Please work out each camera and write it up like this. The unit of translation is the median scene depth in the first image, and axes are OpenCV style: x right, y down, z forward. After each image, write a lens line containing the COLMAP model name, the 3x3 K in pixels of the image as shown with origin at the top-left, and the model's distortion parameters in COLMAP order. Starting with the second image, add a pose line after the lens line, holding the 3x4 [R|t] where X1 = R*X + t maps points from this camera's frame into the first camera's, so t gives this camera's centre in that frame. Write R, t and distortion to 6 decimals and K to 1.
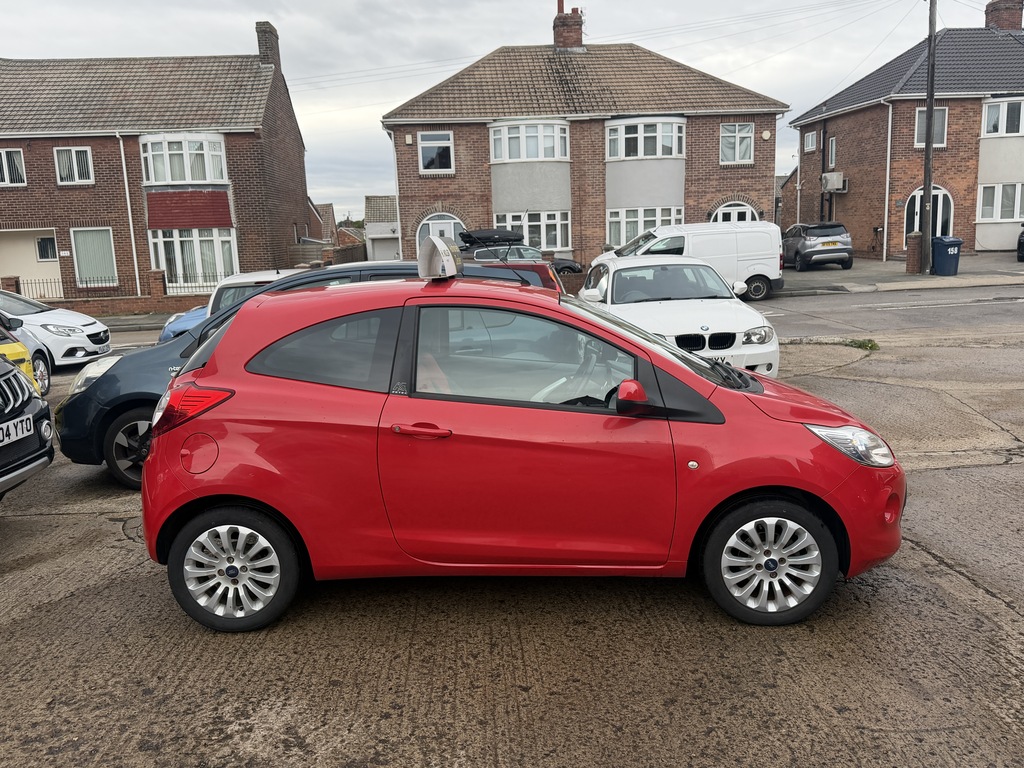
lens RADIAL K [[861.7, 0, 512.0], [0, 861.7, 384.0], [0, 0, 1]] dist [0.135962, -0.253598]
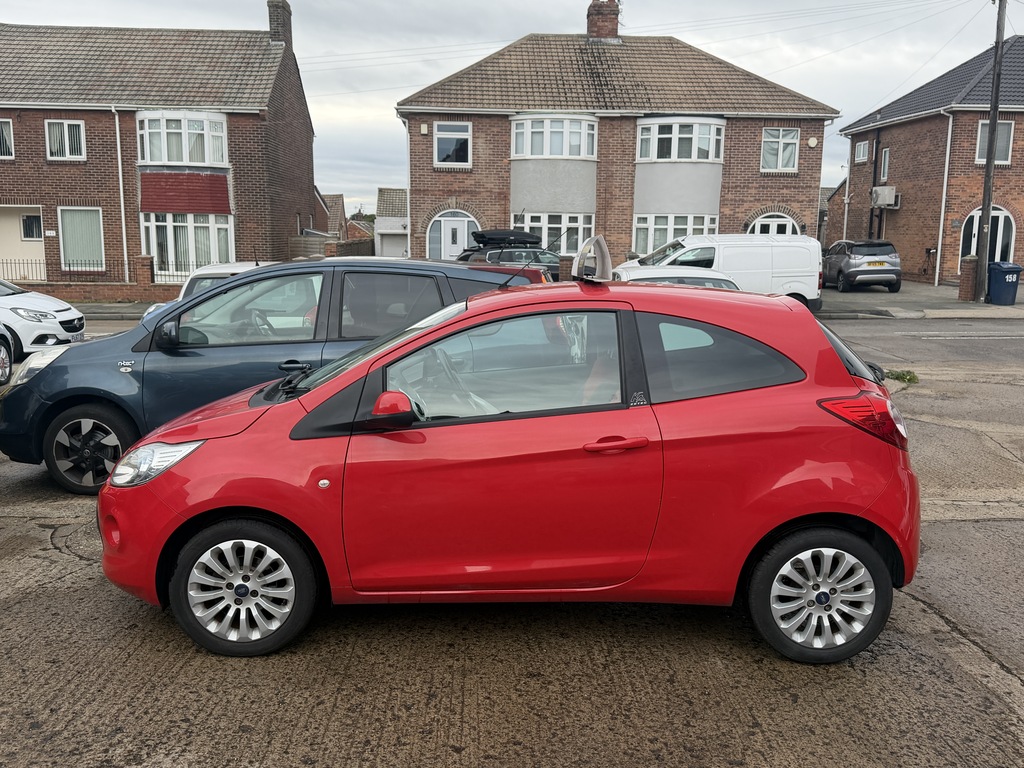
lens RADIAL K [[930.2, 0, 505.9], [0, 930.2, 388.0], [0, 0, 1]] dist [0.135595, -0.250071]
pose [[0.998311, 0.053024, -0.023739, 0.006921], [-0.053257, 0.998538, -0.009283, -0.000801], [0.023212, 0.010532, 0.999675, 0.004975]]
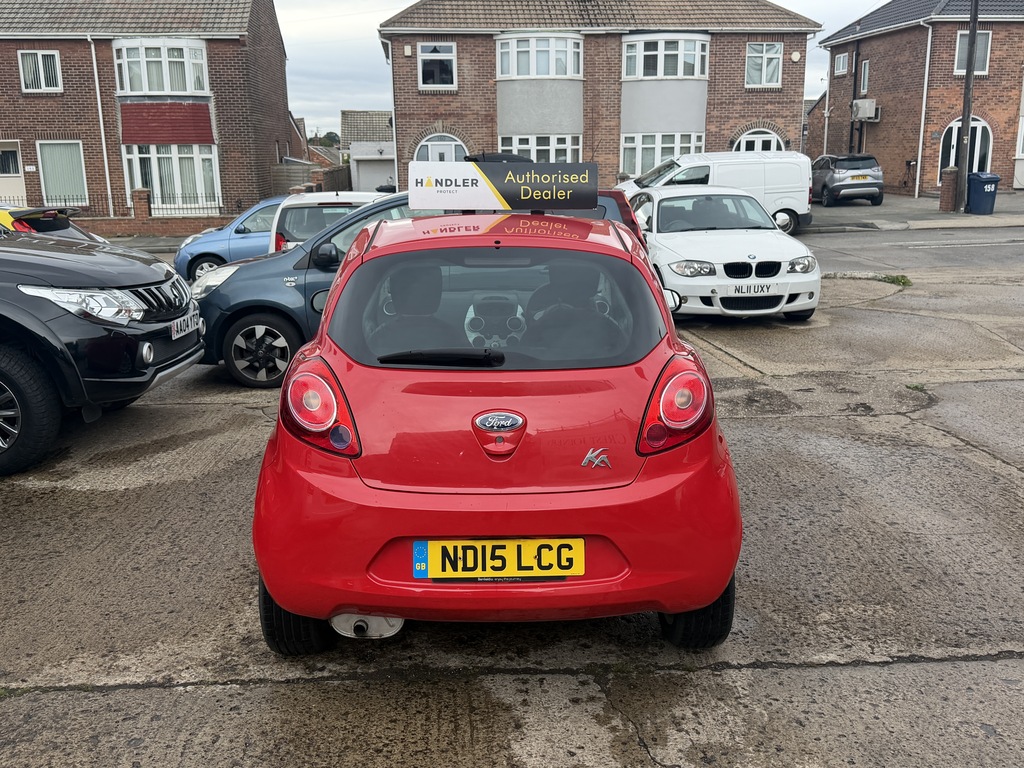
lens RADIAL K [[968.3, 0, 513.8], [0, 968.3, 388.0], [0, 0, 1]] dist [0.113866, -0.207968]
pose [[0.999566, 0.018625, 0.022802, -0.024435], [-0.019969, 0.997987, 0.060196, 0.007875], [-0.021635, -0.060625, 0.997926, -0.048397]]
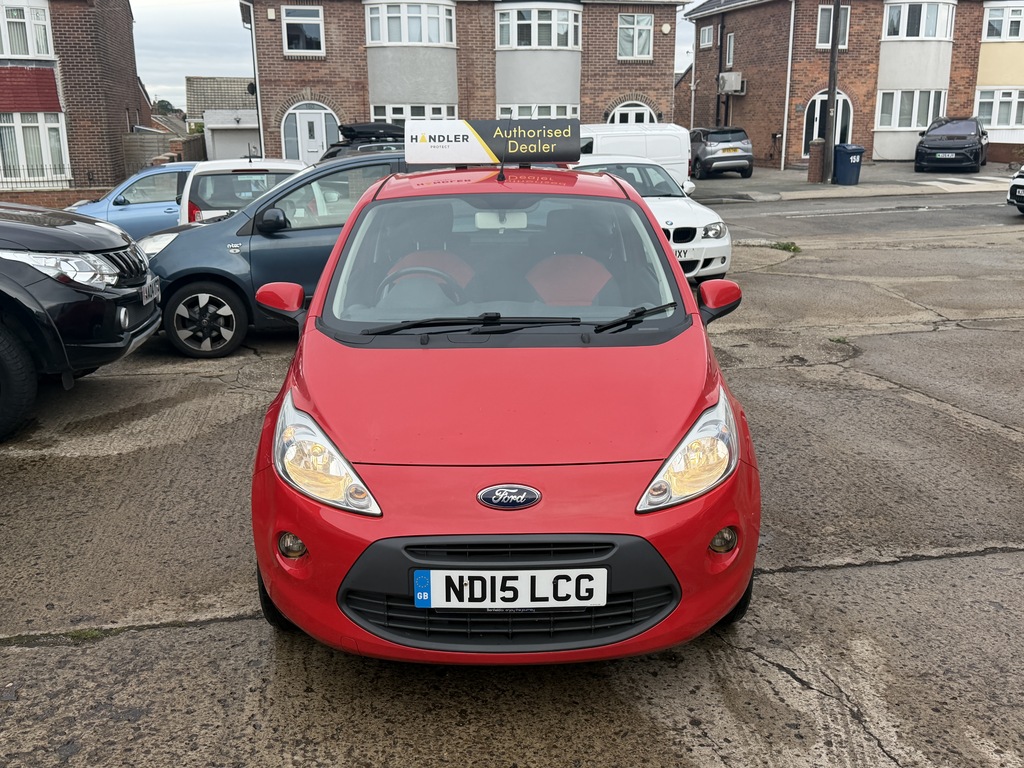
lens RADIAL K [[994.6, 0, 512.0], [0, 994.6, 384.0], [0, 0, 1]] dist [0.196788, -0.437611]
pose [[0.987229, -0.012273, 0.158833, -0.047578], [0.000565, 0.997292, 0.073543, 0.012071], [-0.159305, -0.072514, 0.984563, -0.059165]]
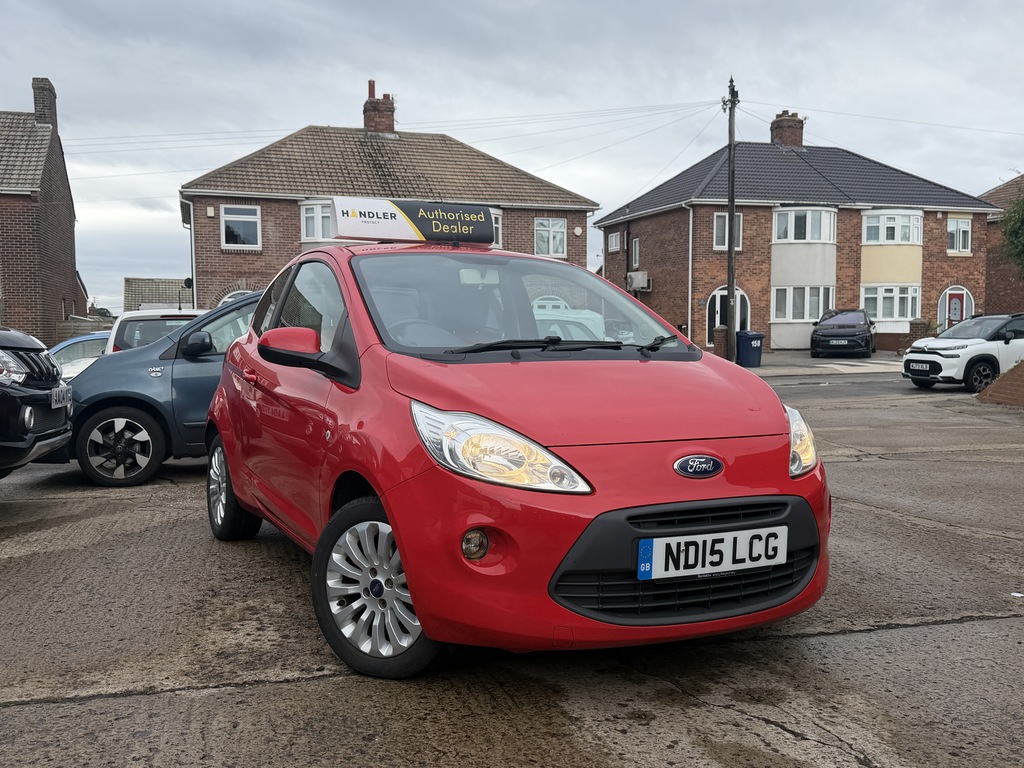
lens RADIAL K [[960.9, 0, 501.4], [0, 960.9, 379.4], [0, 0, 1]] dist [0.176018, -0.368359]
pose [[0.974474, 0.018169, 0.223764, -0.046943], [0.010458, 0.991964, -0.126088, 0.028827], [-0.224257, 0.125210, 0.966453, -0.045745]]
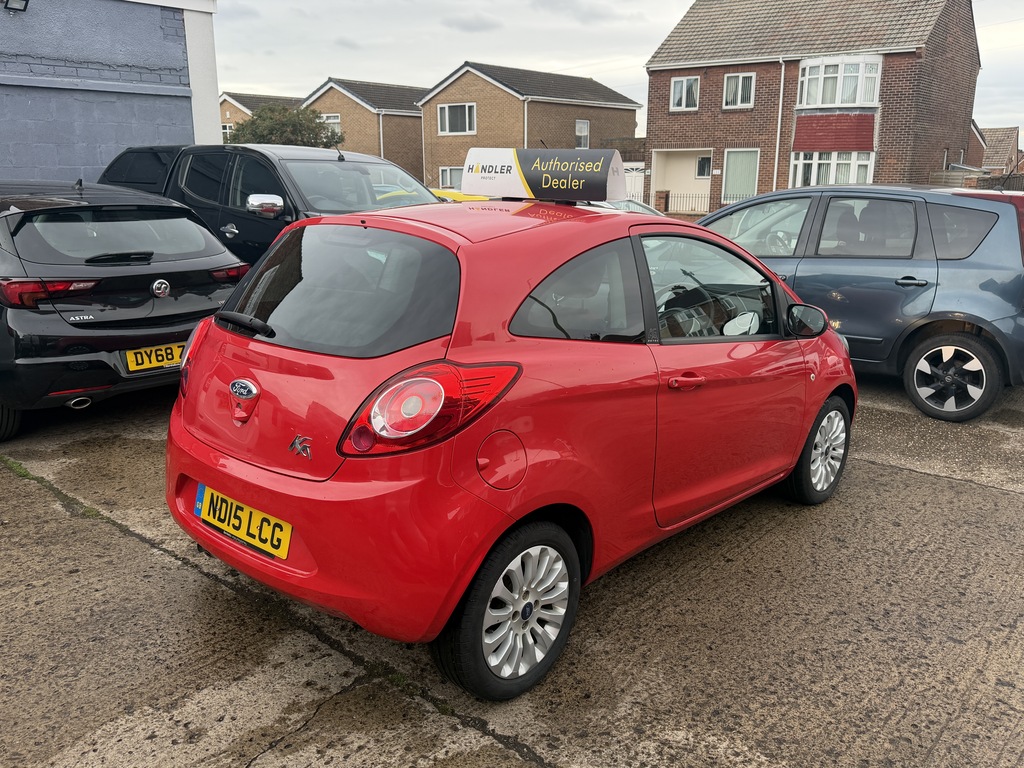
lens RADIAL K [[848.1, 0, 512.0], [0, 848.1, 384.0], [0, 0, 1]] dist [0.064809, -0.113903]
pose [[0.742328, 0.202811, -0.638606, 0.049035], [-0.145193, 0.979134, 0.142183, 0.000331], [0.654117, -0.012826, 0.756285, -0.003320]]
